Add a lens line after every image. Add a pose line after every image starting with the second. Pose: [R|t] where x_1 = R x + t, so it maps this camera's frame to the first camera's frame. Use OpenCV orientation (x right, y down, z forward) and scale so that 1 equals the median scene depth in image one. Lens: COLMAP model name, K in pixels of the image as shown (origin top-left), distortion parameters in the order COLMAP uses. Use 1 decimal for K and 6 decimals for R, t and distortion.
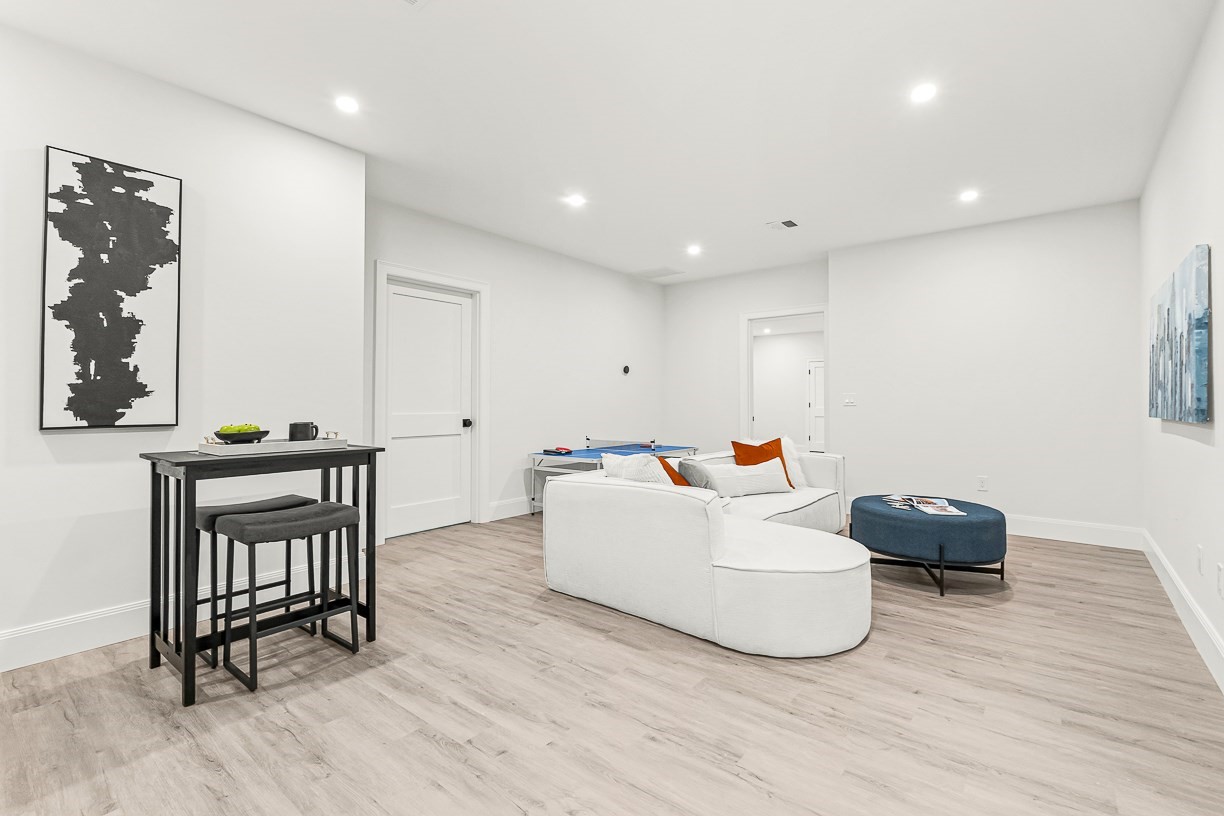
lens RADIAL K [[543.4, 0, 610.5], [0, 543.4, 394.8], [0, 0, 1]] dist [0.000155, 0.000278]
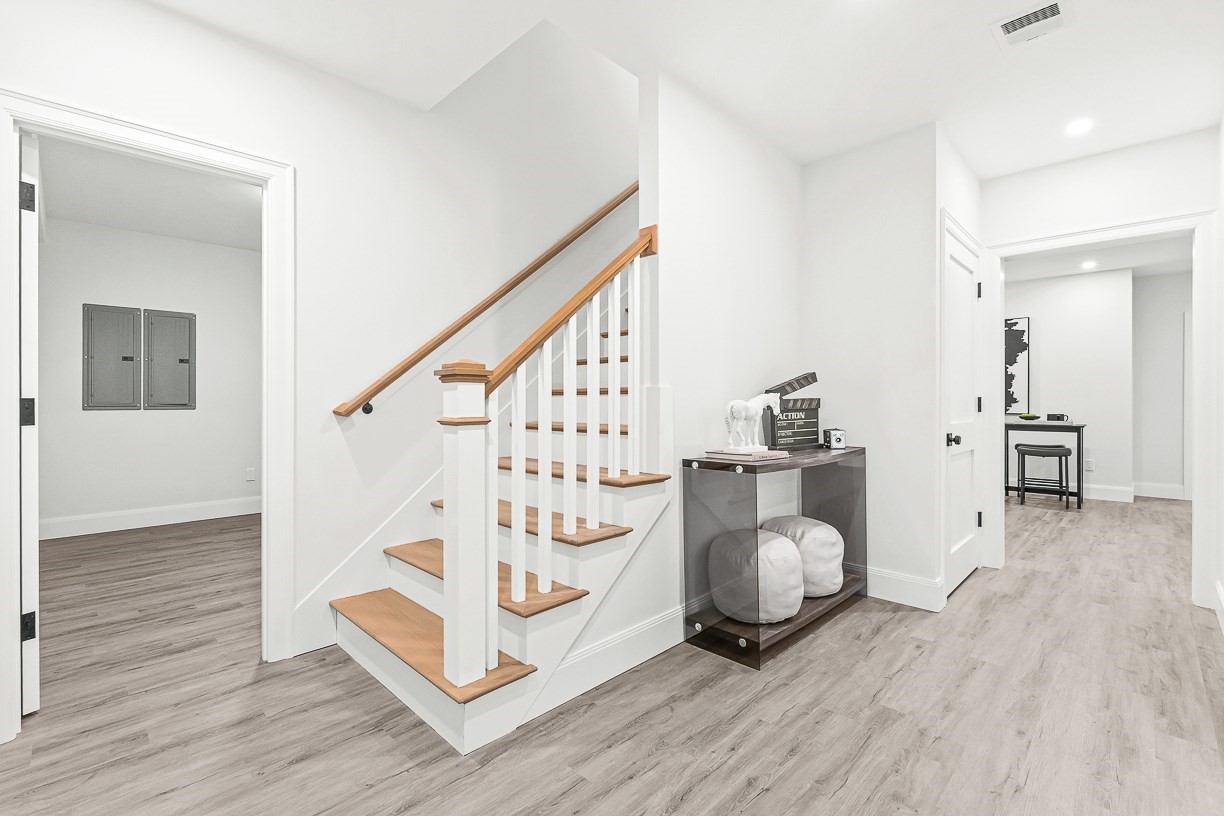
lens RADIAL K [[543.4, 0, 610.1], [0, 543.4, 402.9], [0, 0, 1]] dist [0.000155, 0.000278]
pose [[-0.077649, -0.000044, -0.996981, 2.095936], [0.012323, 0.999924, -0.001004, -0.020201], [0.996905, -0.012363, -0.077642, -0.838505]]
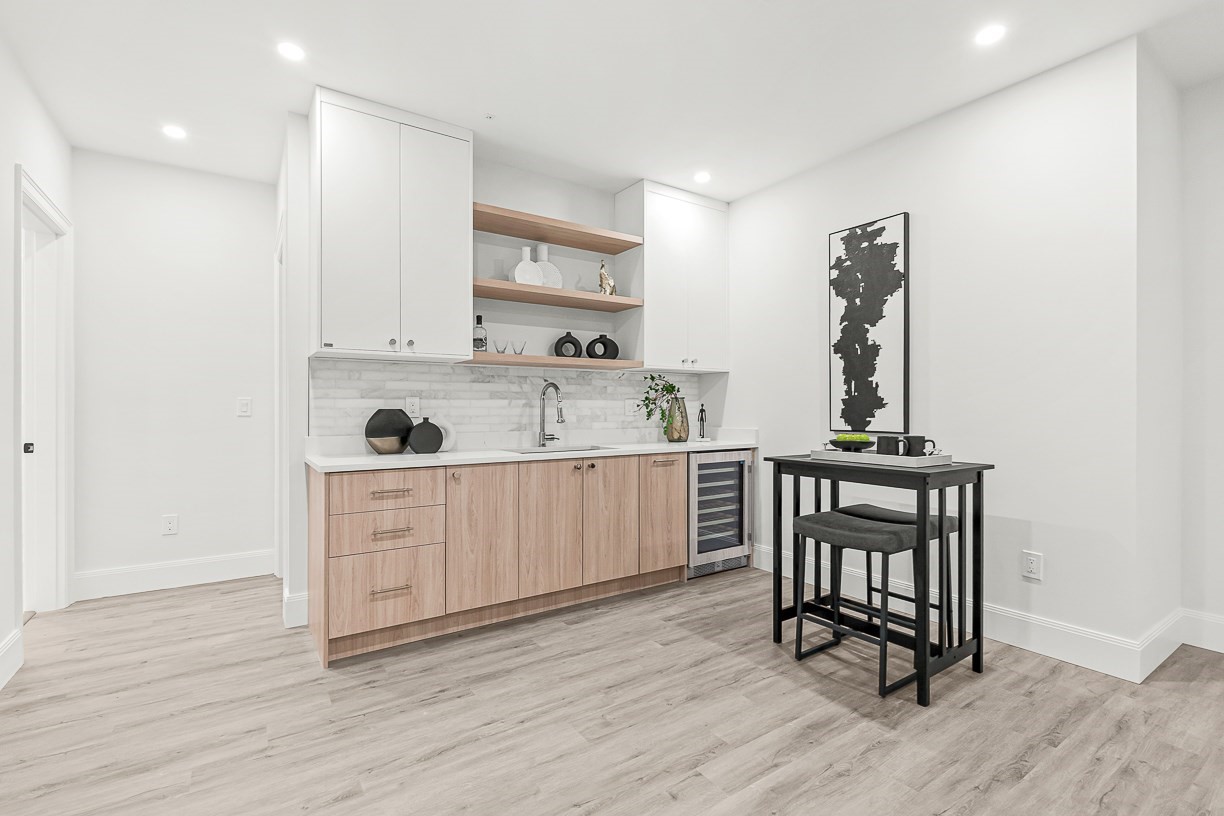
lens RADIAL K [[543.4, 0, 610.4], [0, 543.4, 410.9], [0, 0, 1]] dist [0.000155, 0.000278]
pose [[-0.265841, 0.005417, -0.964002, 0.489867], [0.011185, 0.999934, 0.002534, -0.000104], [0.963952, -0.010109, -0.265884, 0.787375]]
